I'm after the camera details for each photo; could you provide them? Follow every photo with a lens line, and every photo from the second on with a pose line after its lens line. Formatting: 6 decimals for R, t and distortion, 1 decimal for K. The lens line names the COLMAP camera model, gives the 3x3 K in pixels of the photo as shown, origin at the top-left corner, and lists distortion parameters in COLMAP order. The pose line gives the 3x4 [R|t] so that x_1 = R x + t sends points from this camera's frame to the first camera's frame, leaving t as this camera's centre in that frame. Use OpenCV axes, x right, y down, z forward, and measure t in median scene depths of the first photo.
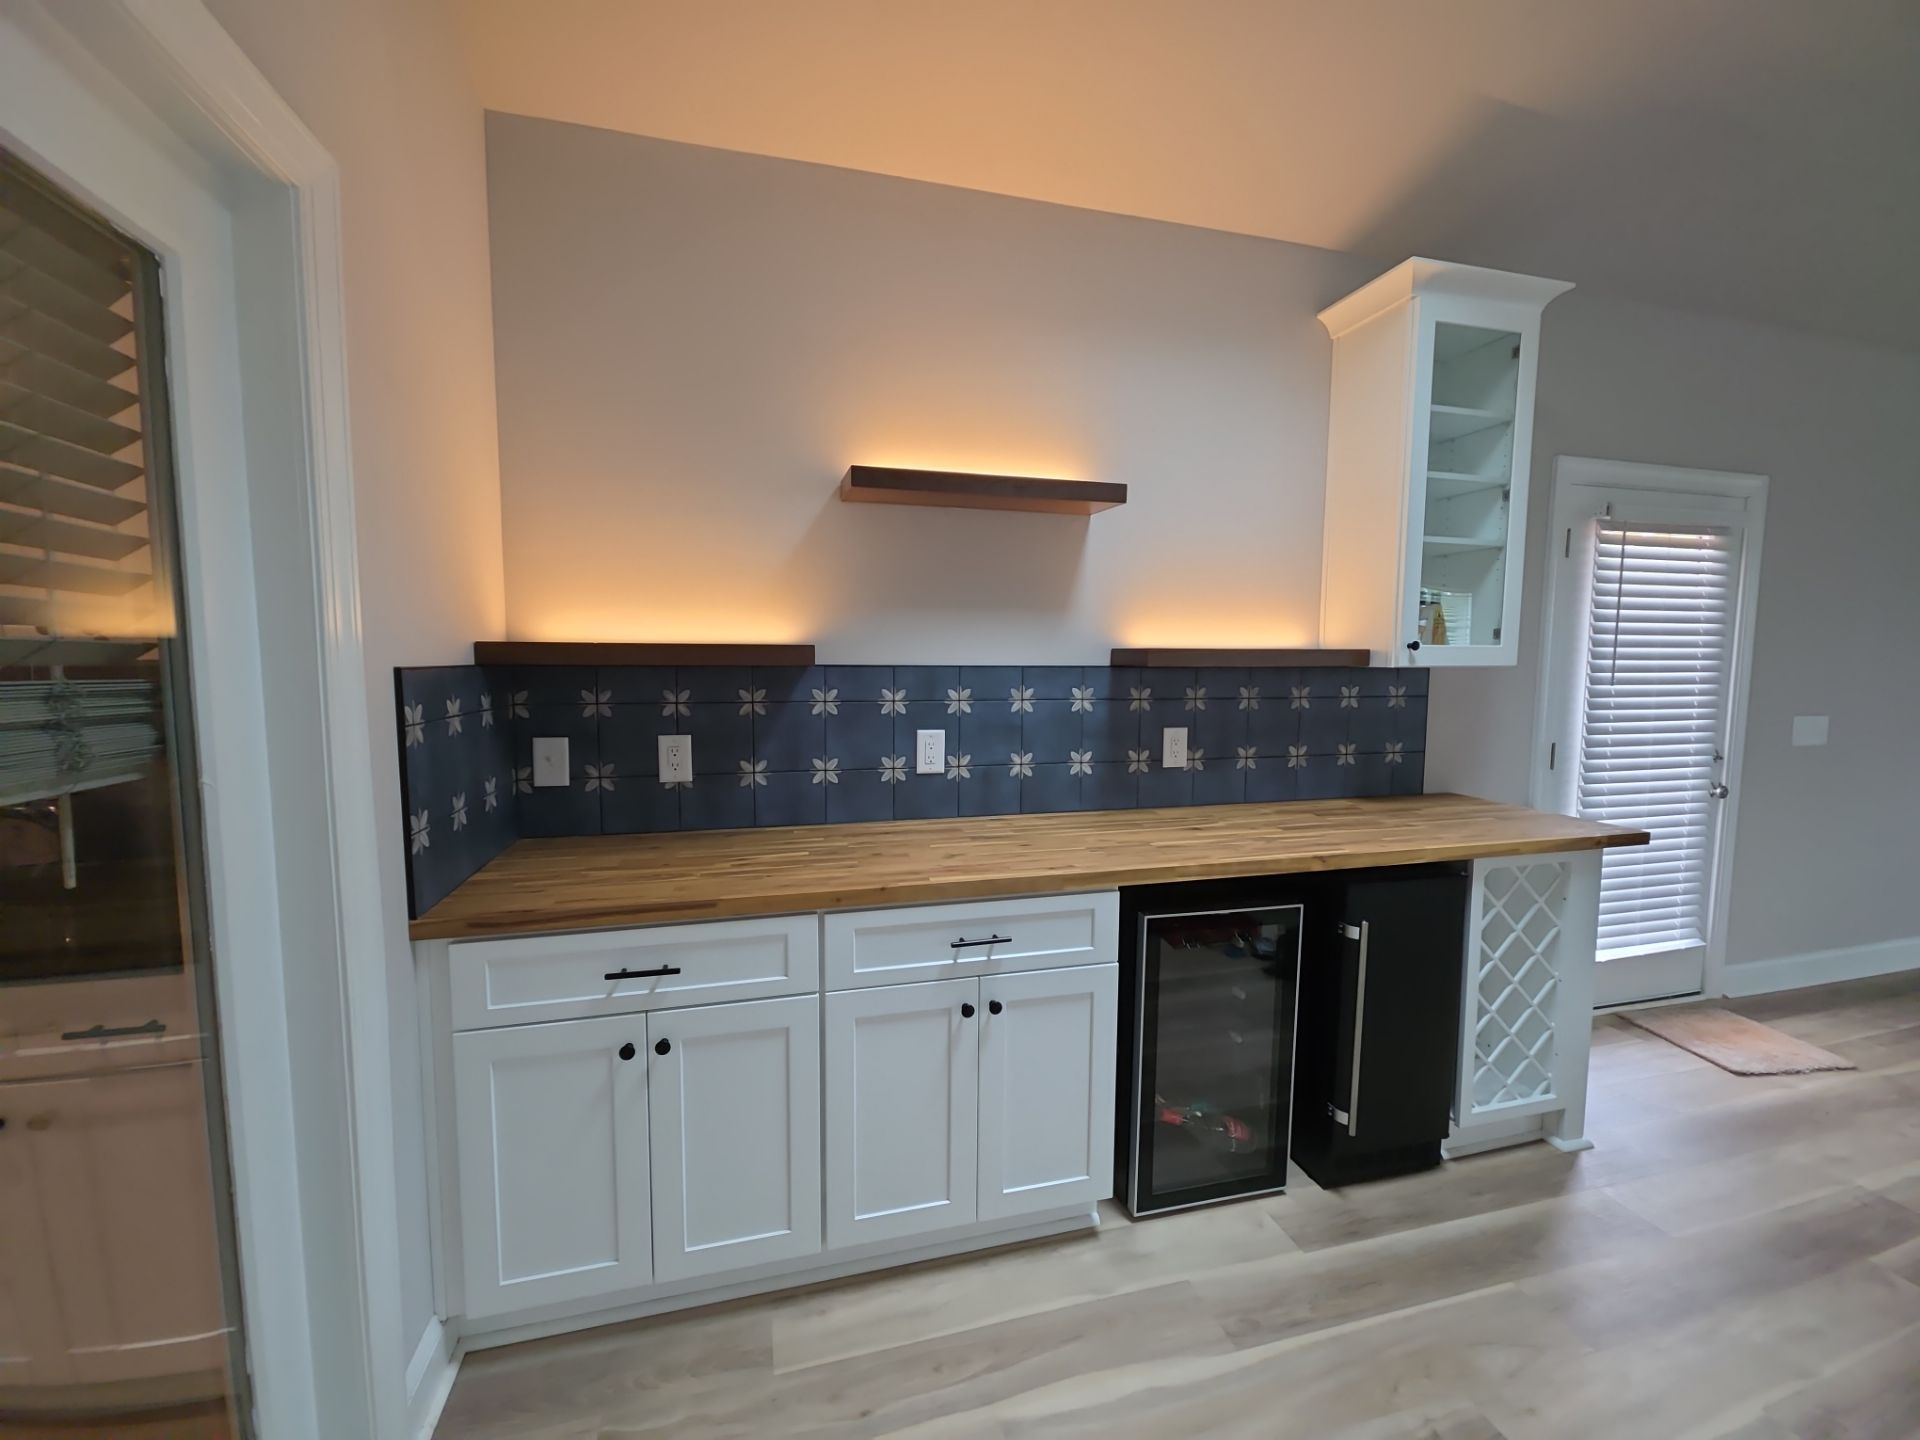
lens RADIAL K [[760.5, 0, 955.7], [0, 760.5, 719.6], [0, 0, 1]] dist [0.013566, -0.007456]
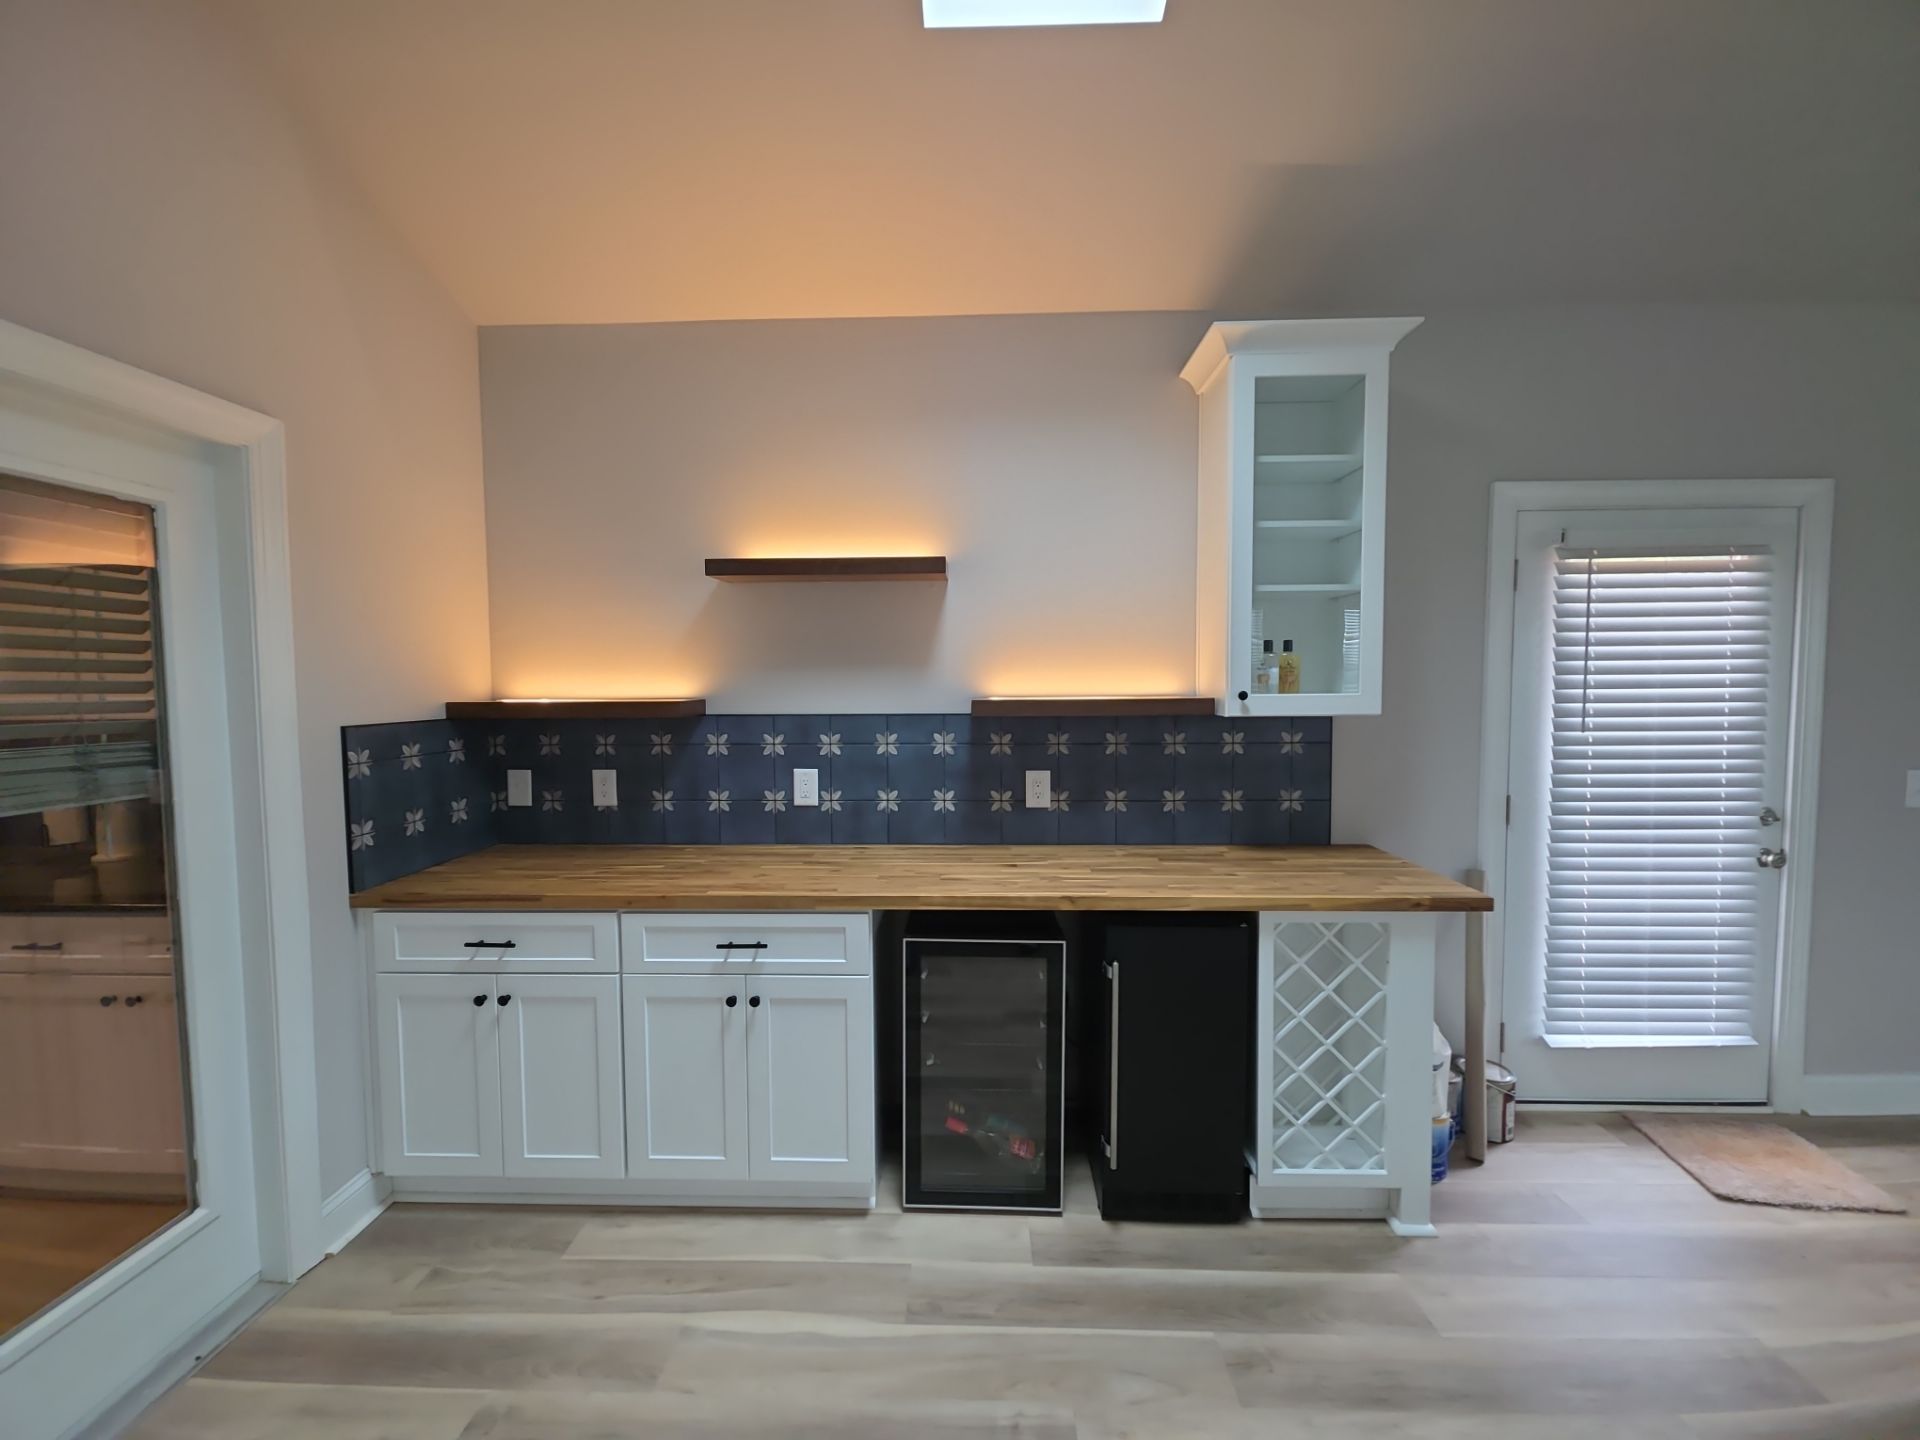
lens RADIAL K [[760.5, 0, 954.5], [0, 760.5, 720.4], [0, 0, 1]] dist [0.013566, -0.007456]
pose [[0.958577, 0.003806, -0.284807, 0.545909], [-0.012252, 0.999536, -0.027881, -0.032750], [0.284569, 0.030216, 0.958179, -0.072367]]
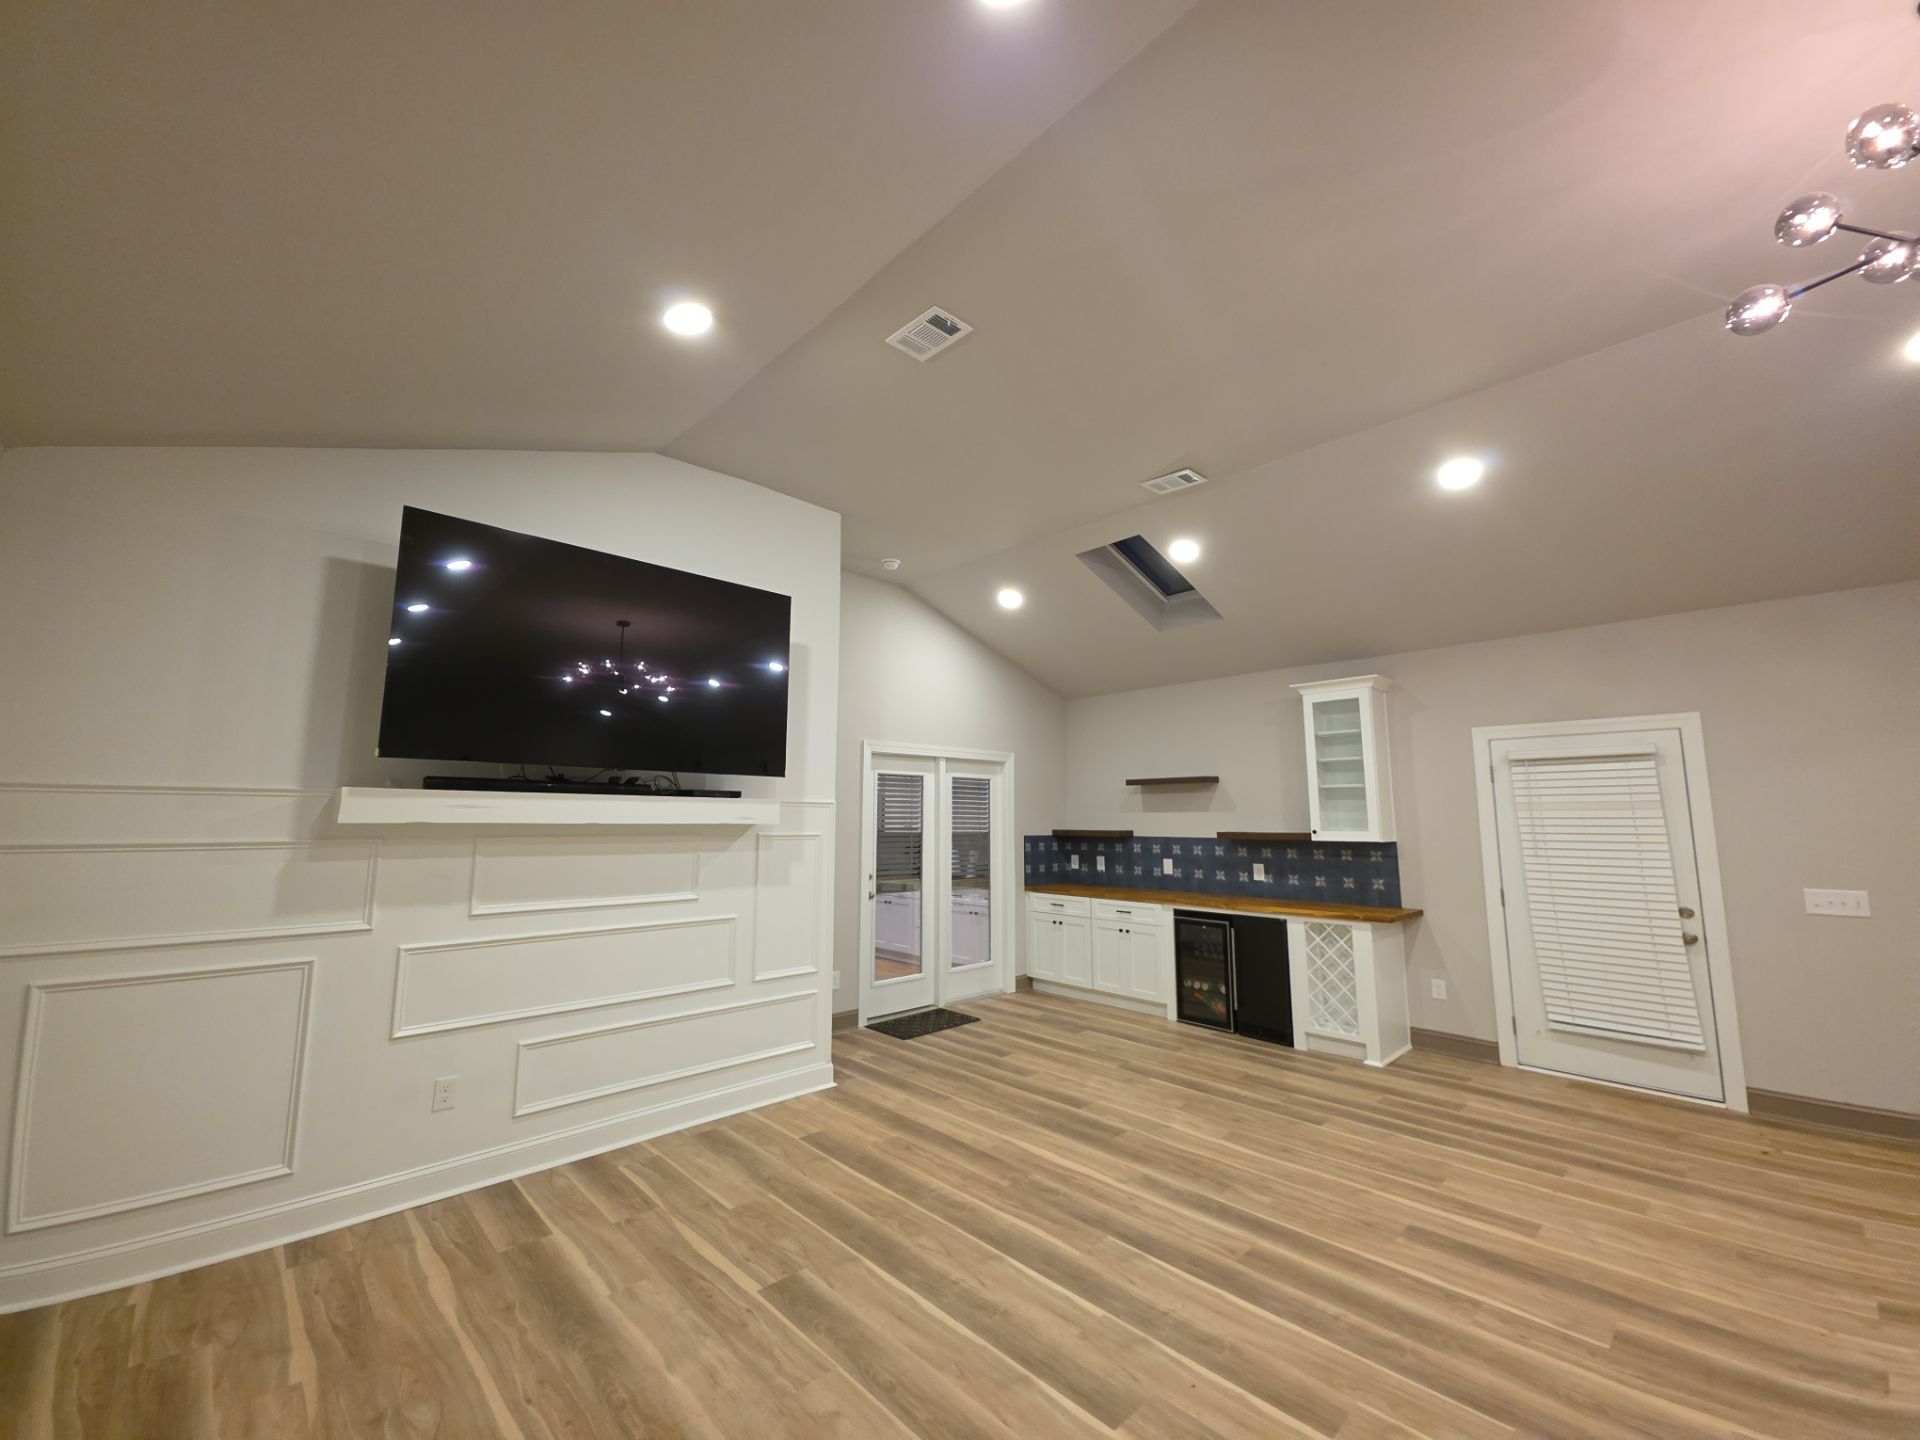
lens RADIAL K [[760.5, 0, 957.1], [0, 760.5, 723.9], [0, 0, 1]] dist [0.013566, -0.007456]
pose [[0.479213, -0.116933, -0.869874, 2.291680], [-0.074262, 0.982130, -0.172934, 0.072125], [0.874551, 0.147471, 0.461966, -1.201294]]
